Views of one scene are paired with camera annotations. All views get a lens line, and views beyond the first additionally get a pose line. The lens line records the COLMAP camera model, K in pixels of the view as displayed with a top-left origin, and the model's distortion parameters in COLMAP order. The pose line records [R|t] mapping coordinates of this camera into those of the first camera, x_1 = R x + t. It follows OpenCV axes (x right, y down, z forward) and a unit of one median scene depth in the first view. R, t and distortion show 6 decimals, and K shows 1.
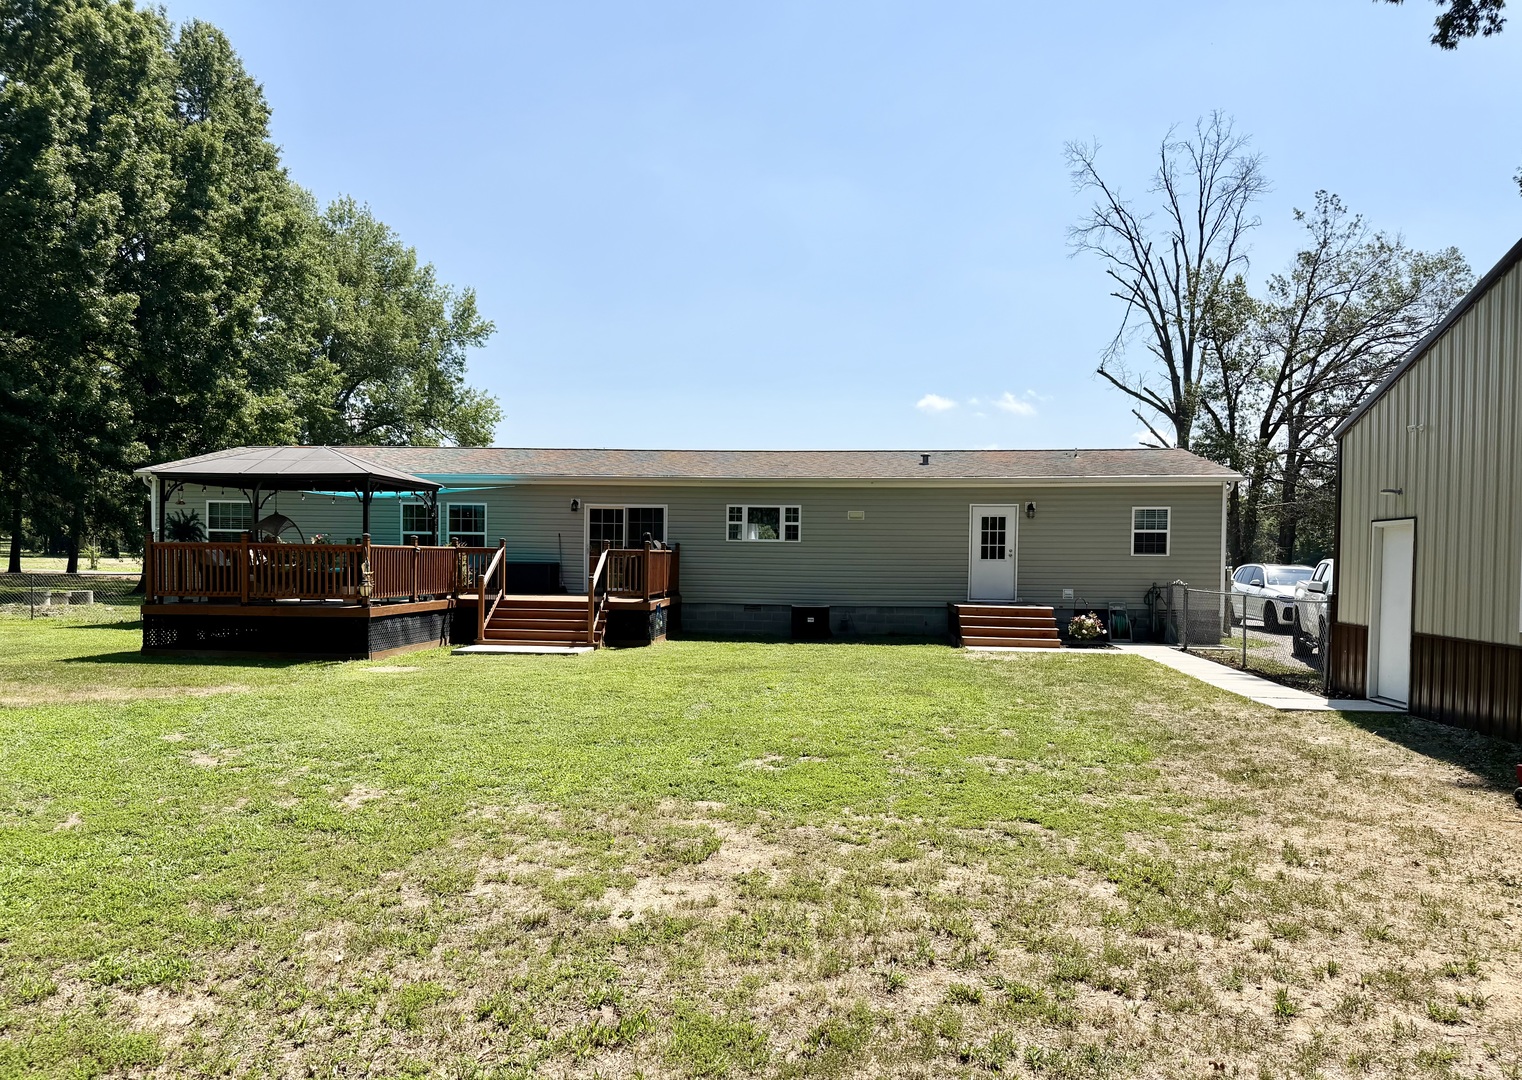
lens RADIAL K [[1077.5, 0, 723.5], [0, 1077.5, 579.4], [0, 0, 1]] dist [-0.029139, -0.001024]
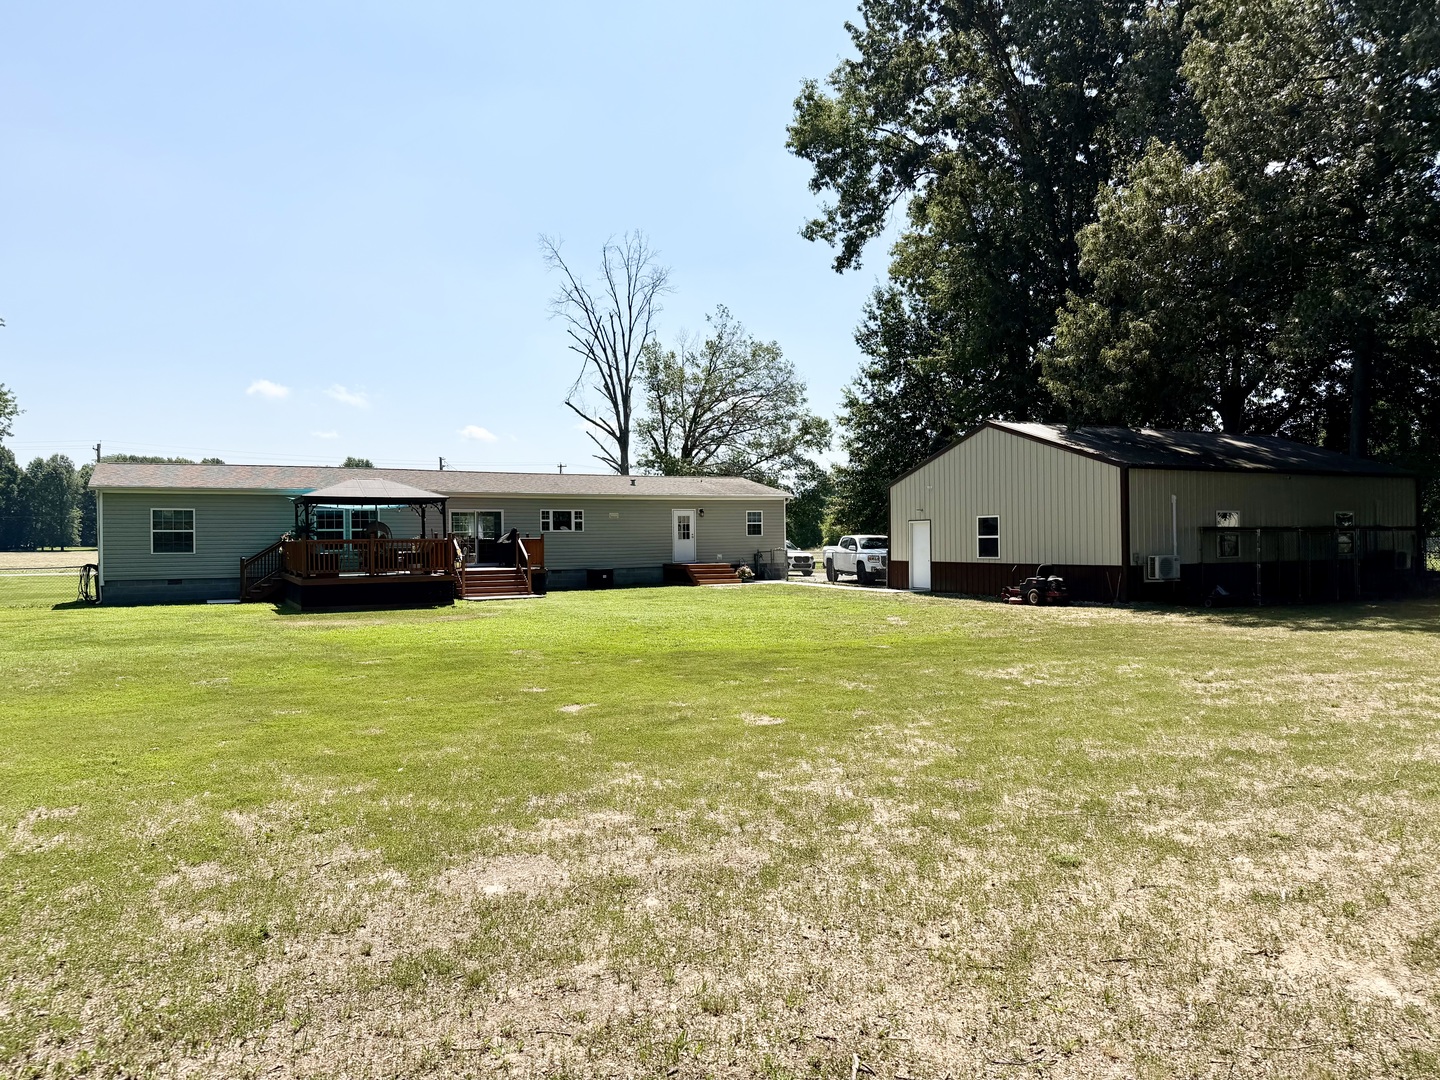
lens RADIAL K [[1010.5, 0, 725.4], [0, 1010.5, 539.8], [0, 0, 1]] dist [0.004355, -0.001754]
pose [[0.794312, -0.022422, 0.607096, -0.379847], [0.033668, 0.999408, -0.007139, -0.001653], [-0.606576, 0.026111, 0.794597, -0.211084]]
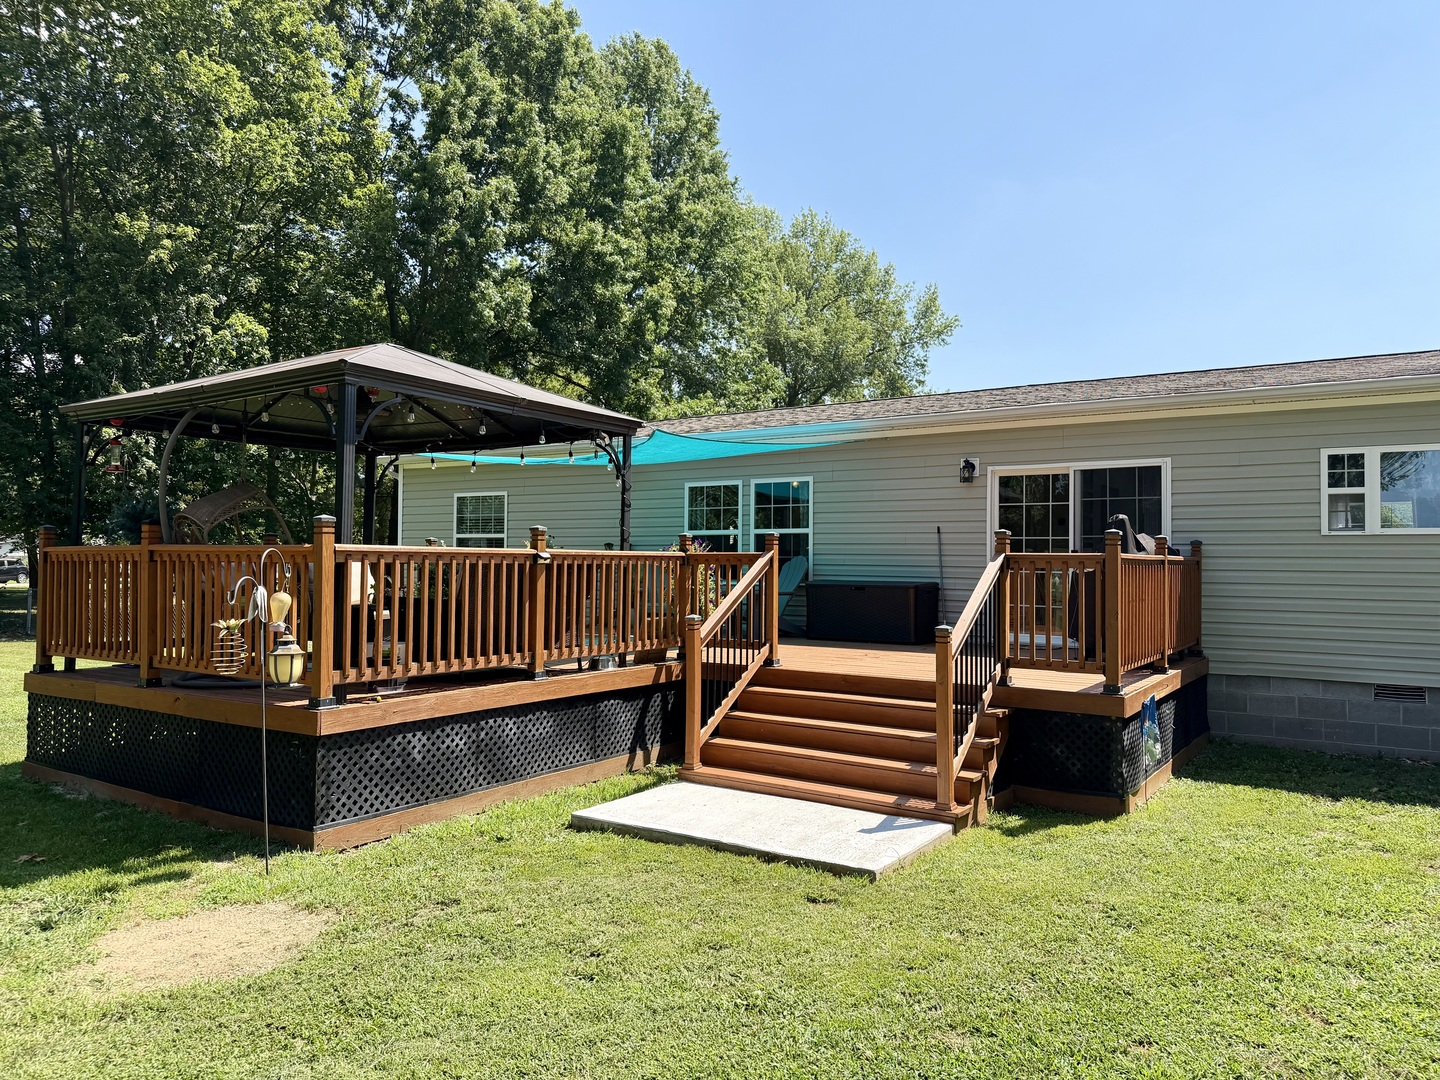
lens RADIAL K [[1011.0, 0, 725.3], [0, 1011.0, 544.7], [0, 0, 1]] dist [0.082745, -0.107010]
pose [[0.895515, -0.016063, -0.444741, -0.015331], [-0.005342, 0.998888, -0.046834, -0.005883], [0.444999, 0.044317, 0.894434, 0.283593]]
